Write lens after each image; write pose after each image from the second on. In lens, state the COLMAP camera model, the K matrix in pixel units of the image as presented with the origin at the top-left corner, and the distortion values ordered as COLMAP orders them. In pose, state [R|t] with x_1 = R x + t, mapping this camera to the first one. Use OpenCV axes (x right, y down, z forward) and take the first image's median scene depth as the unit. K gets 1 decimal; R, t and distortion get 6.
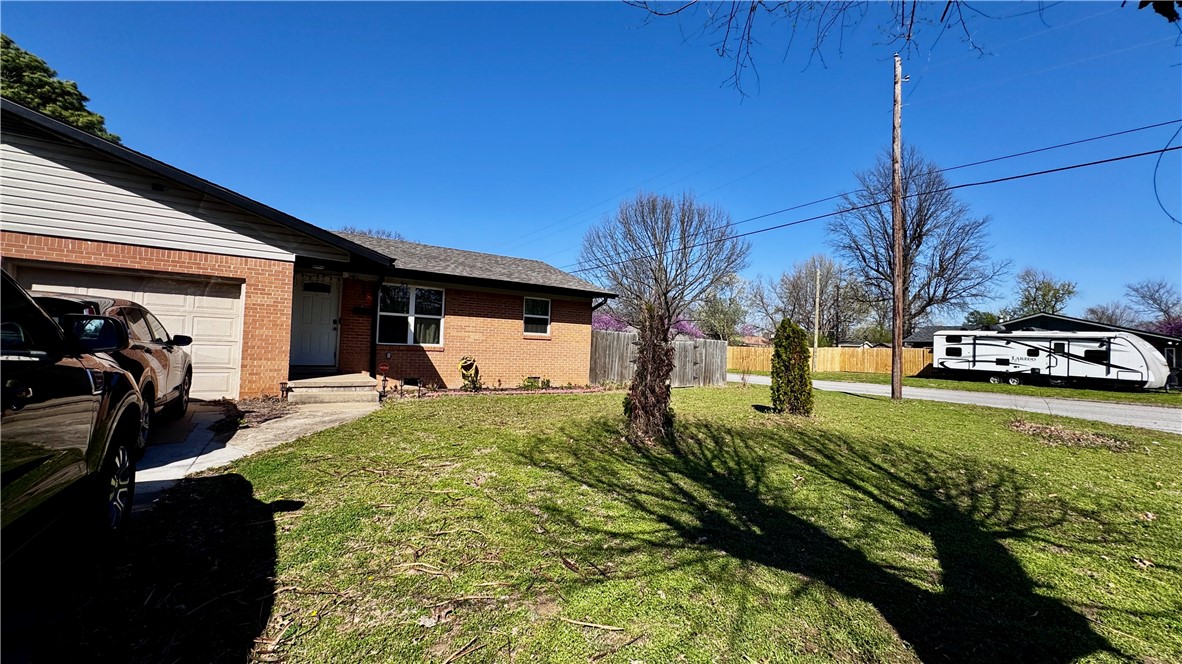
lens RADIAL K [[471.6, 0, 591.0], [0, 471.6, 332.0], [0, 0, 1]] dist [-0.003272, 0.000858]
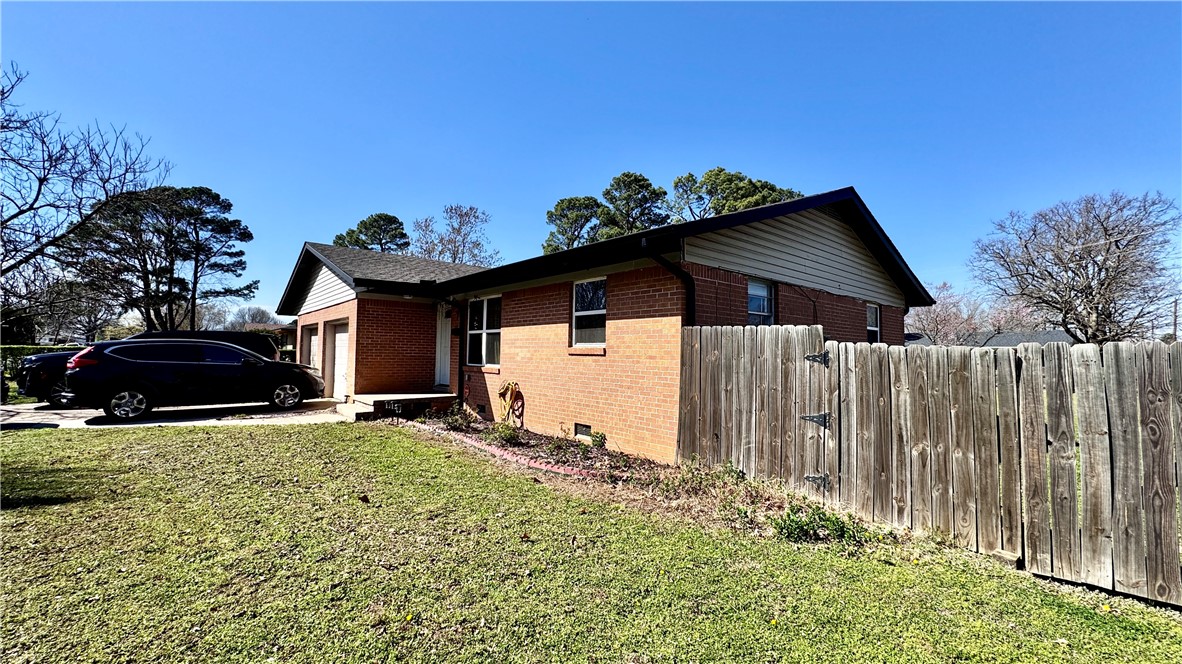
lens RADIAL K [[471.6, 0, 591.0], [0, 471.6, 332.0], [0, 0, 1]] dist [-0.003272, 0.000858]
pose [[0.115531, -0.077792, -0.990253, 0.491154], [0.022275, 0.996881, -0.075714, 0.035201], [0.993054, -0.013311, 0.116904, 1.092466]]
